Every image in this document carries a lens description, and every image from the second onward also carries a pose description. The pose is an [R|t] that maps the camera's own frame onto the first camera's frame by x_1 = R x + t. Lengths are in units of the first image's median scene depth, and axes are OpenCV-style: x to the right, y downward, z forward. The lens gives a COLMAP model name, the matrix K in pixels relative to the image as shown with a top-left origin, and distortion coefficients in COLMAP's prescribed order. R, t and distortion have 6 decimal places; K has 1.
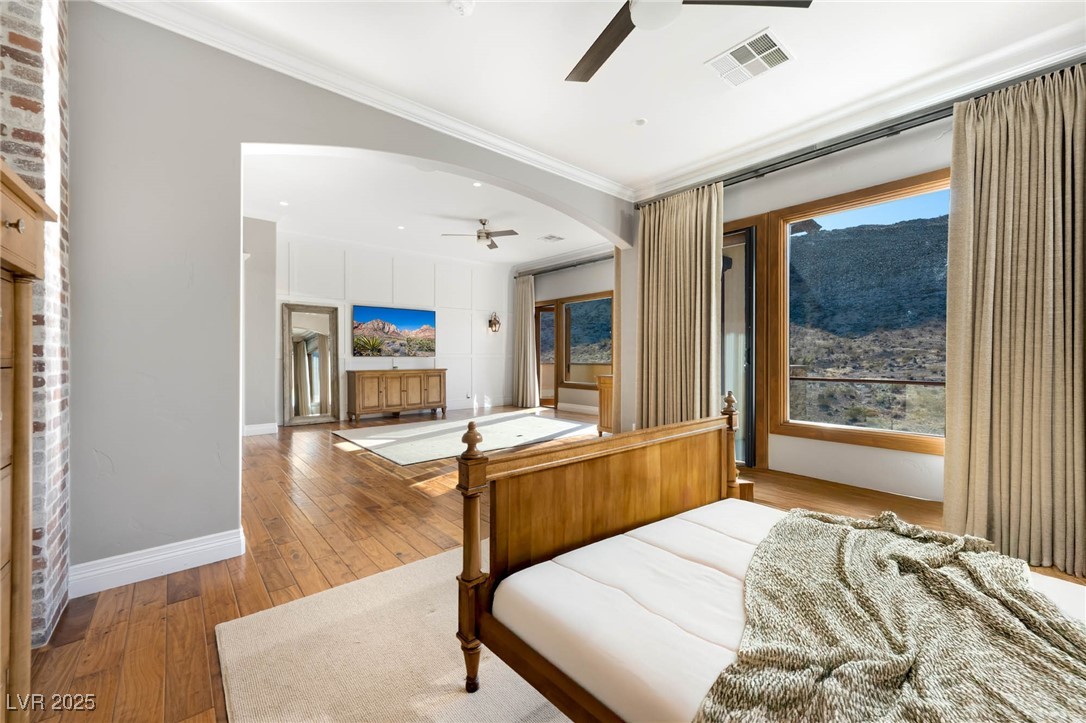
lens RADIAL K [[443.0, 0, 544.3], [0, 443.0, 359.5], [0, 0, 1]] dist [-0.018972, 0.001412]
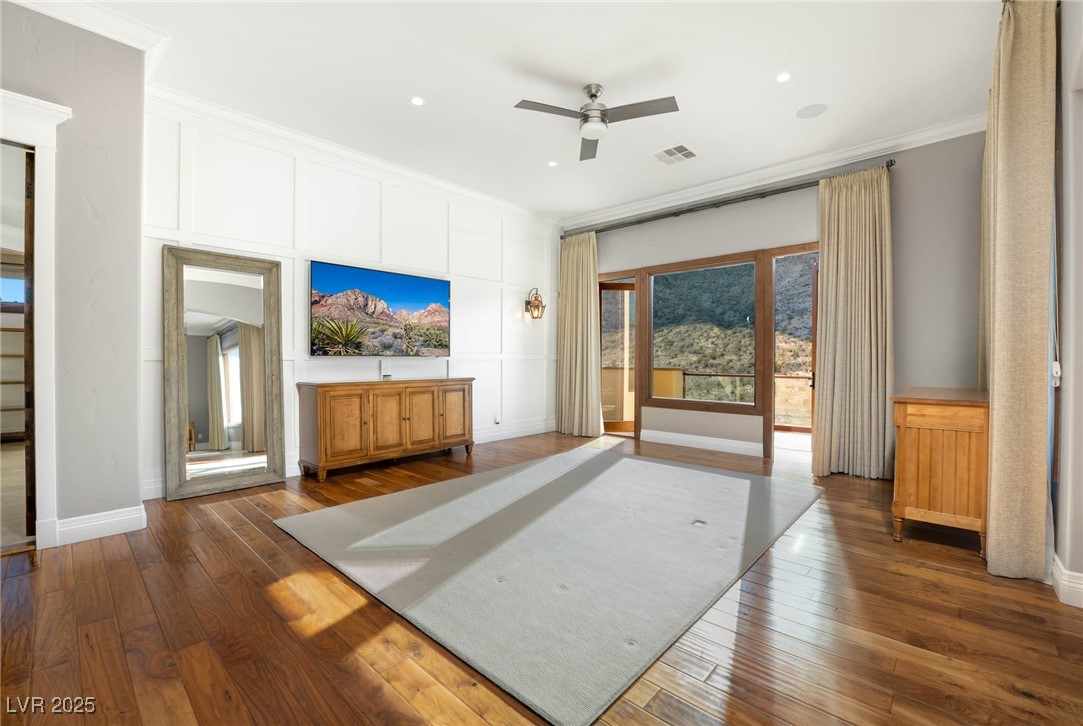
lens RADIAL K [[441.8, 0, 538.2], [0, 441.8, 365.5], [0, 0, 1]] dist [-0.018972, 0.001412]
pose [[0.991533, 0.000347, 0.129854, -0.213056], [-0.001290, 0.999973, 0.007180, 0.000470], [-0.129848, -0.007287, 0.991507, 0.406746]]
